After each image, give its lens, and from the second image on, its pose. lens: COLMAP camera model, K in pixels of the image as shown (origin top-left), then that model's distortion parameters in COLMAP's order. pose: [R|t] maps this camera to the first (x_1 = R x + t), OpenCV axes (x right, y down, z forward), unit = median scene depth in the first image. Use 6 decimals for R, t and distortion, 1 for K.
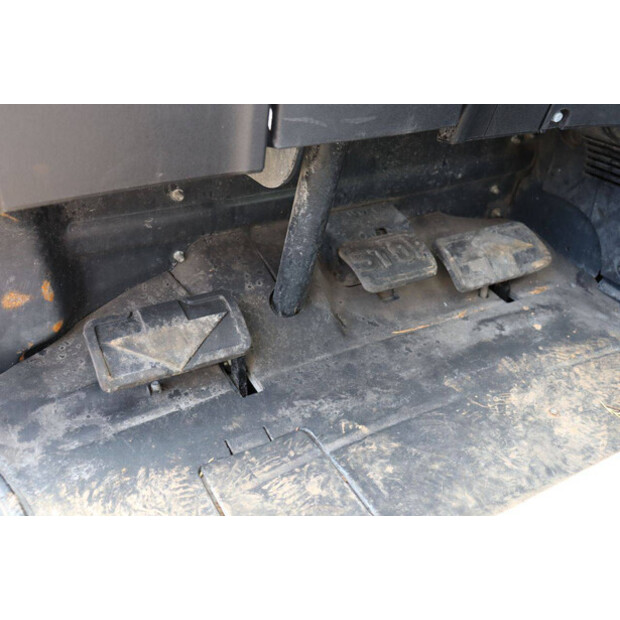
lens RADIAL K [[597.4, 0, 310.0], [0, 597.4, 310.0], [0, 0, 1]] dist [-0.082091, 0.021268]
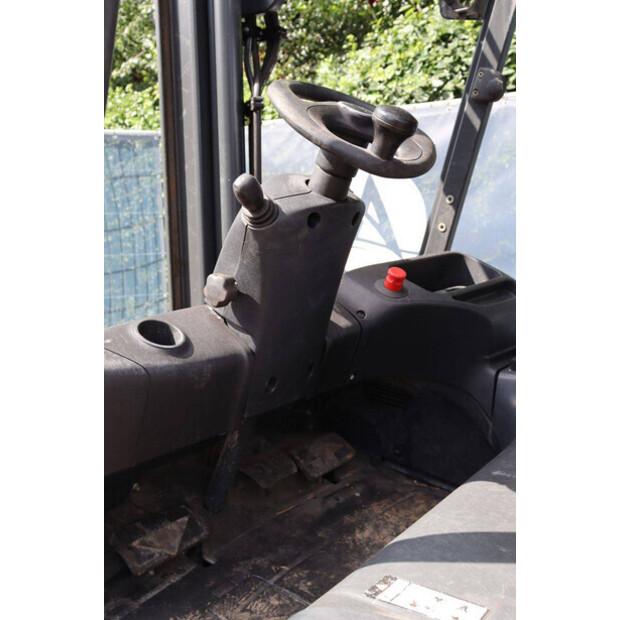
lens RADIAL K [[667.9, 0, 319.3], [0, 667.9, 309.6], [0, 0, 1]] dist [-0.095631, 0.289222]
pose [[0.908237, -0.059572, 0.414195, -0.503707], [0.191083, 0.939634, -0.283859, 0.055844], [-0.372281, 0.336957, 0.864793, -0.824310]]
